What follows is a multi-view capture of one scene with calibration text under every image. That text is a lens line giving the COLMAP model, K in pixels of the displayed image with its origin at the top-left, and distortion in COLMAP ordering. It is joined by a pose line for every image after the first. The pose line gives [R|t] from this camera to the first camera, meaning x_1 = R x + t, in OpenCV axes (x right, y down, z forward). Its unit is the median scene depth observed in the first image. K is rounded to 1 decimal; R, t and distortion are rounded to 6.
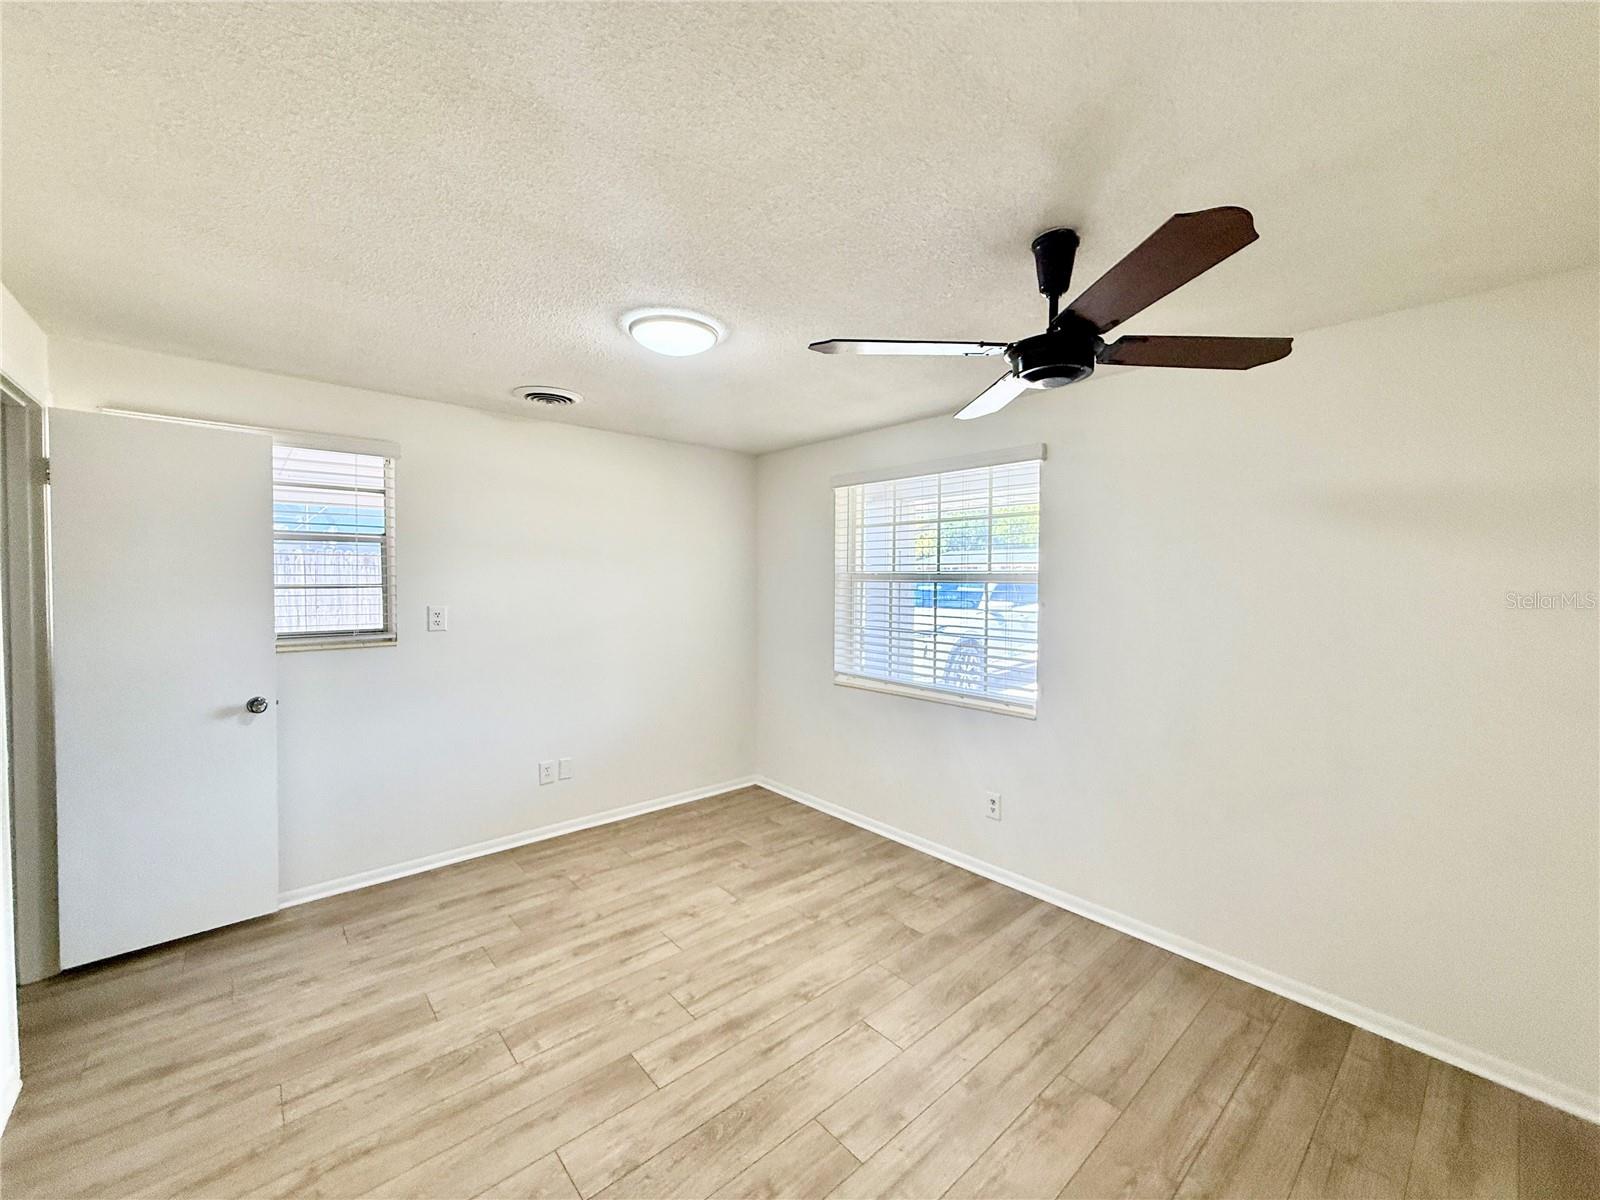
lens RADIAL K [[638.9, 0, 798.5], [0, 638.9, 599.0], [0, 0, 1]] dist [0.000625, 0.000321]
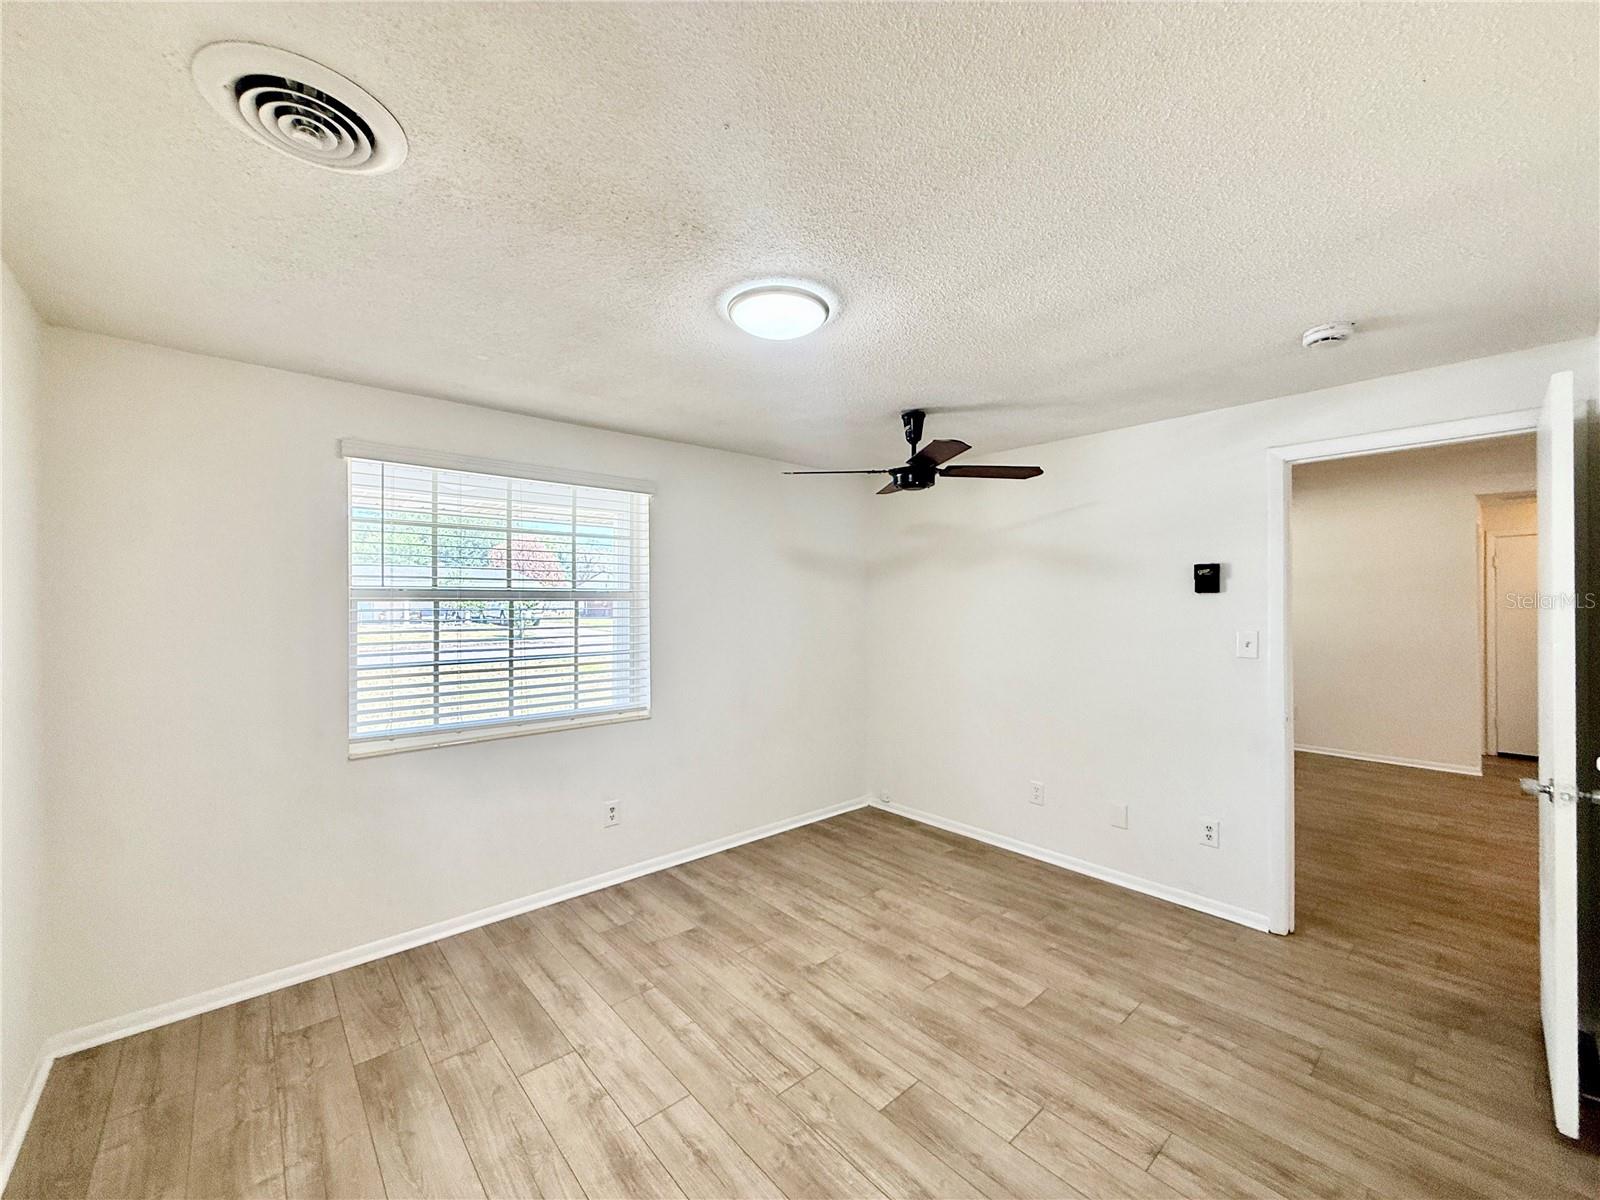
lens RADIAL K [[638.9, 0, 798.5], [0, 638.9, 599.0], [0, 0, 1]] dist [0.000625, 0.000321]
pose [[0.001535, -0.003047, 0.999994, -0.894289], [0.034010, 0.999417, 0.002993, -0.023835], [-0.999420, 0.034005, 0.001638, 0.826118]]
